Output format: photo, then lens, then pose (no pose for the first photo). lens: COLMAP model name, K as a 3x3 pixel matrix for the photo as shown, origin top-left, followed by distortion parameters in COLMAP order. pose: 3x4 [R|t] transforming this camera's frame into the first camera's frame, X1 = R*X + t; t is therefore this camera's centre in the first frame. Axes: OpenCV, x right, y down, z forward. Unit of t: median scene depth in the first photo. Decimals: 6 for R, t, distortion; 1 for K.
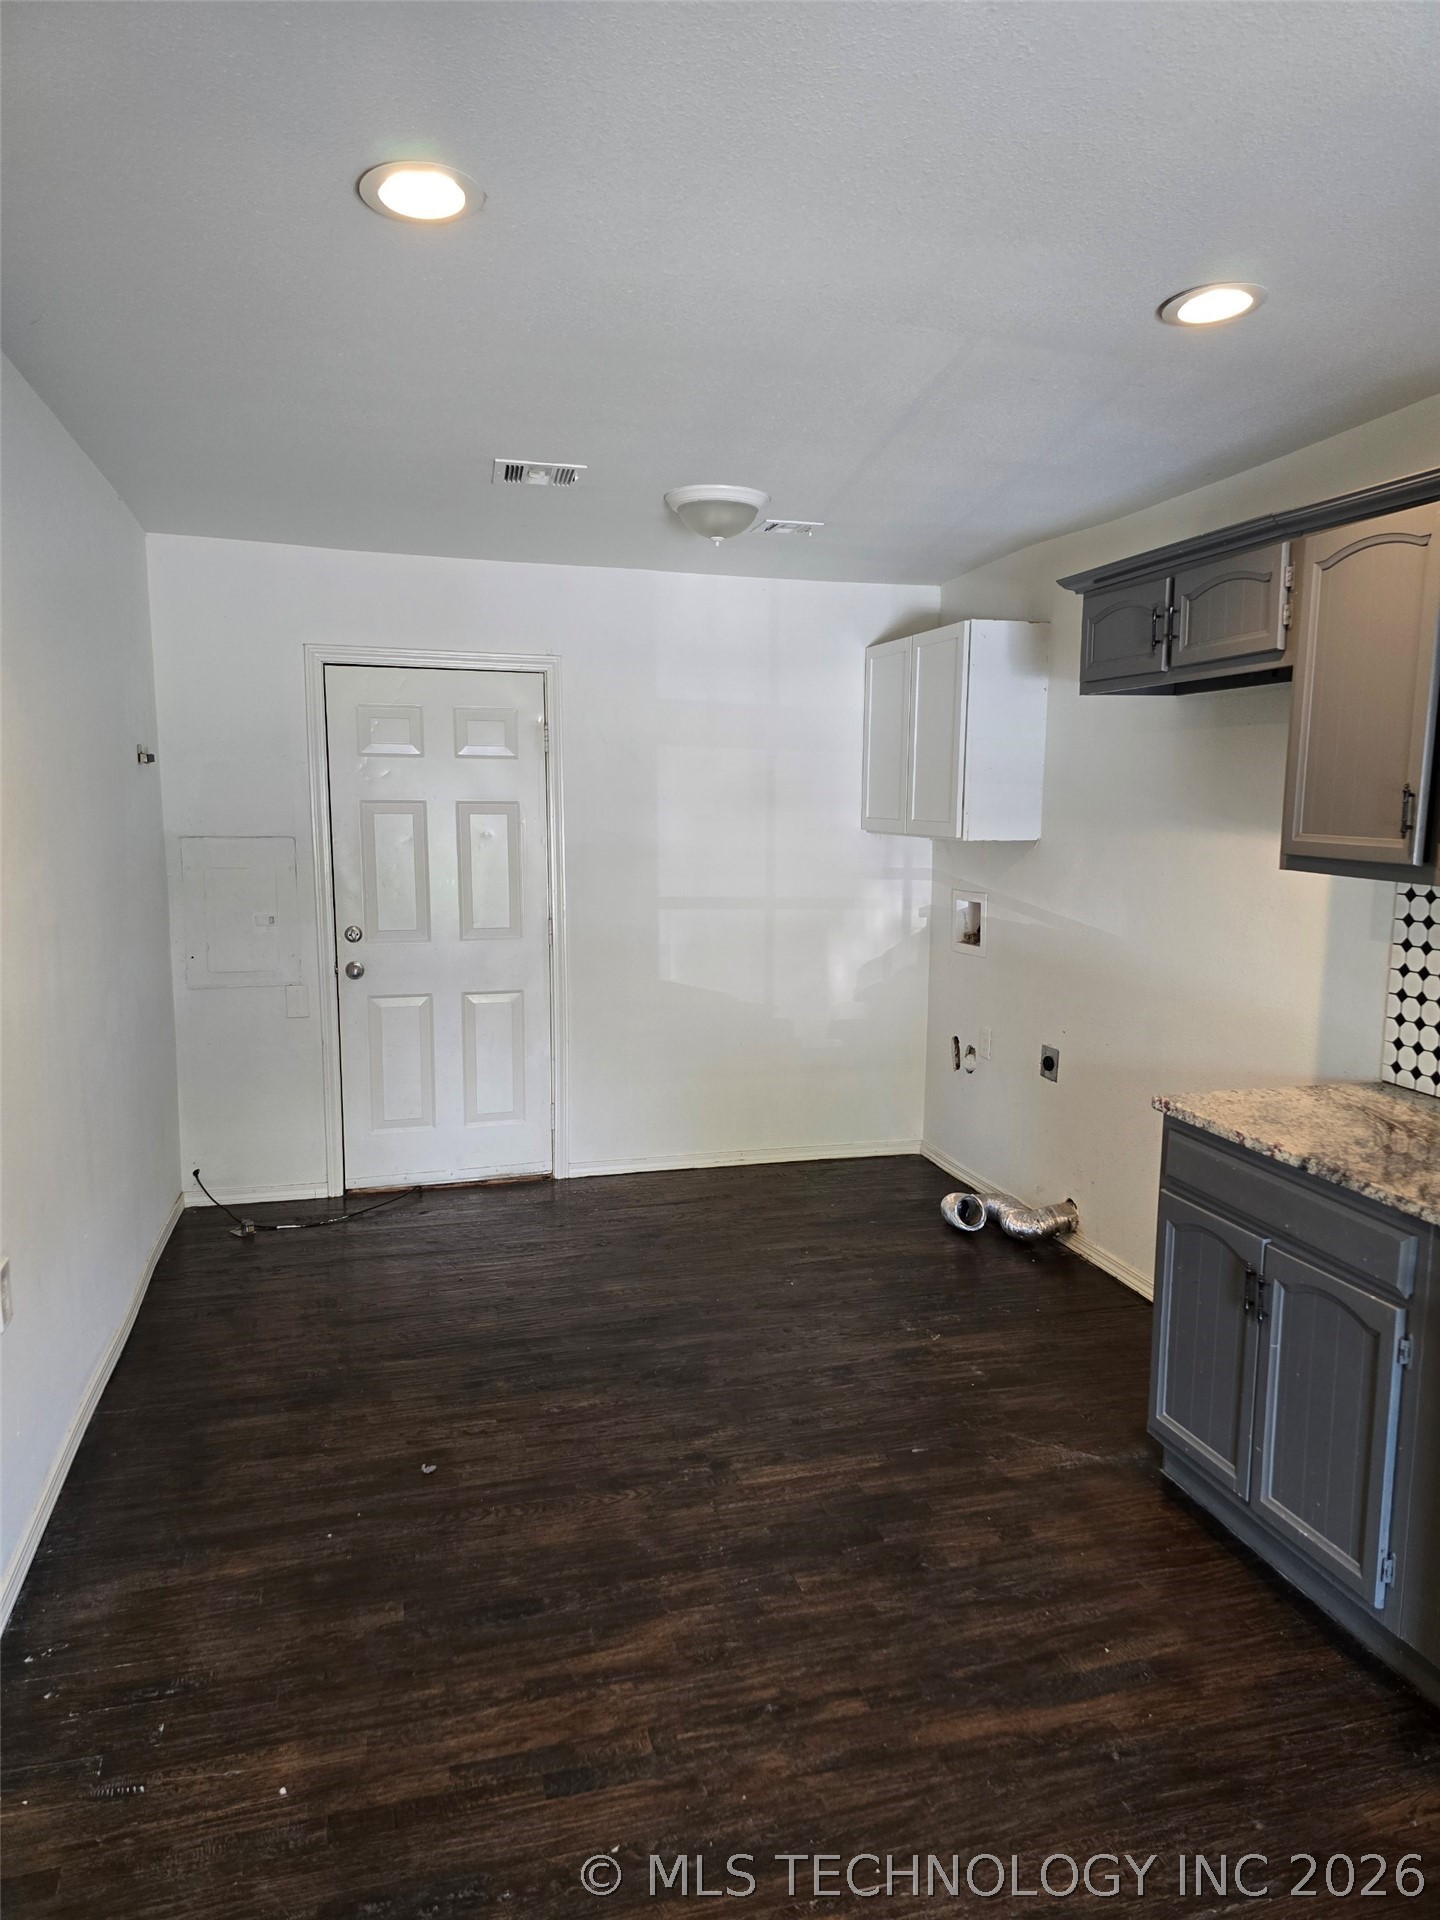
lens RADIAL K [[1265.6, 0, 725.9], [0, 1265.6, 968.9], [0, 0, 1]] dist [0.053310, -0.062747]
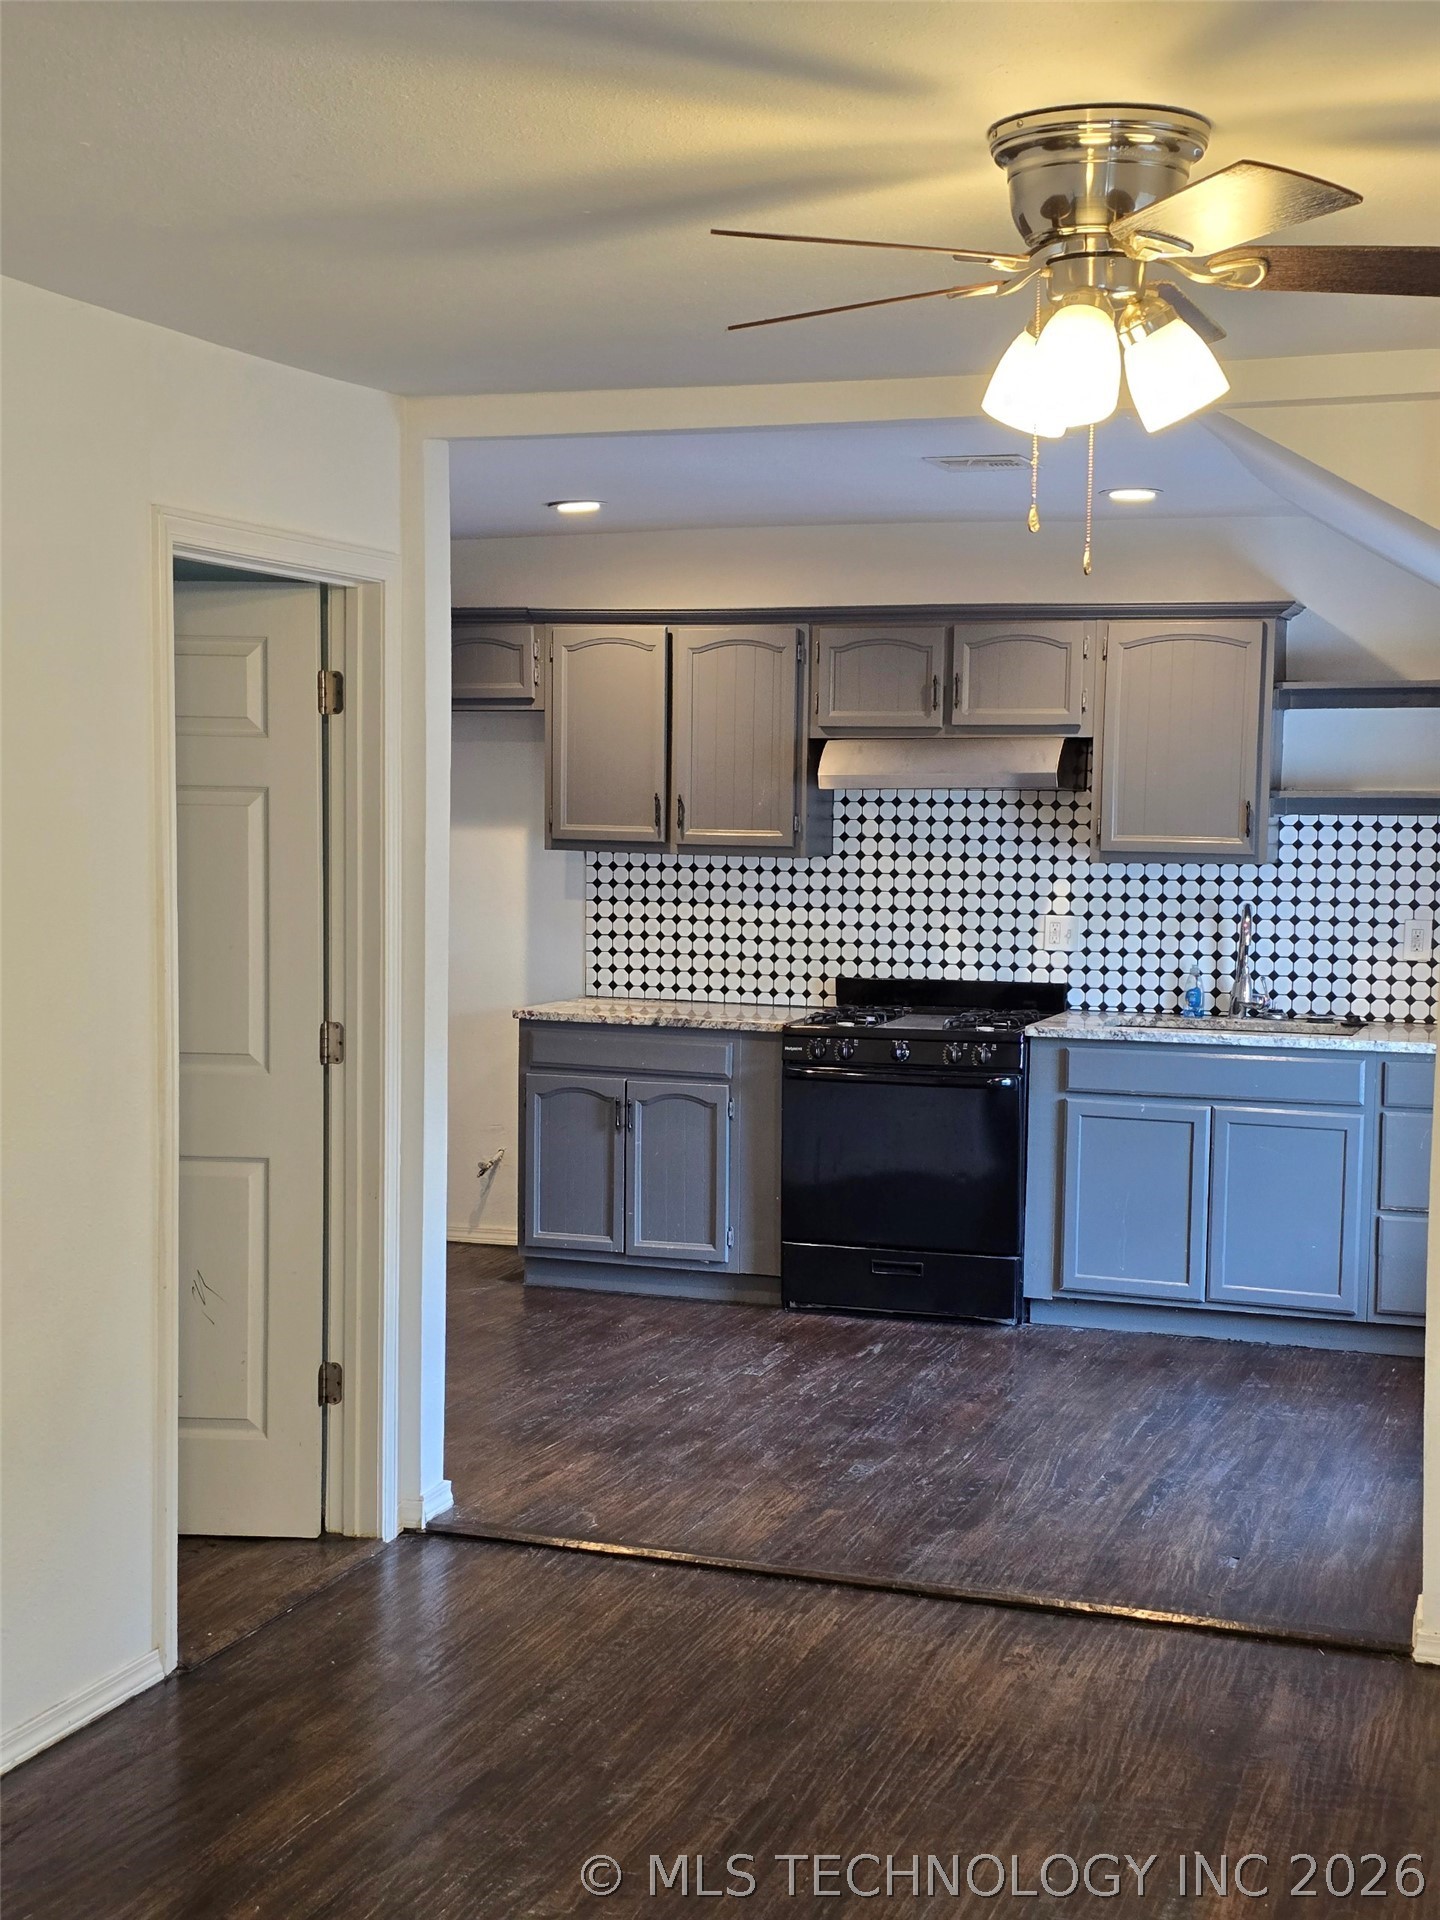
lens RADIAL K [[2578.6, 0, 714.7], [0, 2578.6, 1005.4], [0, 0, 1]] dist [0.225387, -0.740350]
pose [[0.573477, -0.068460, 0.816356, -2.105485], [0.102804, 0.994639, 0.011193, 0.095424], [-0.812746, 0.077506, 0.577440, -0.942902]]
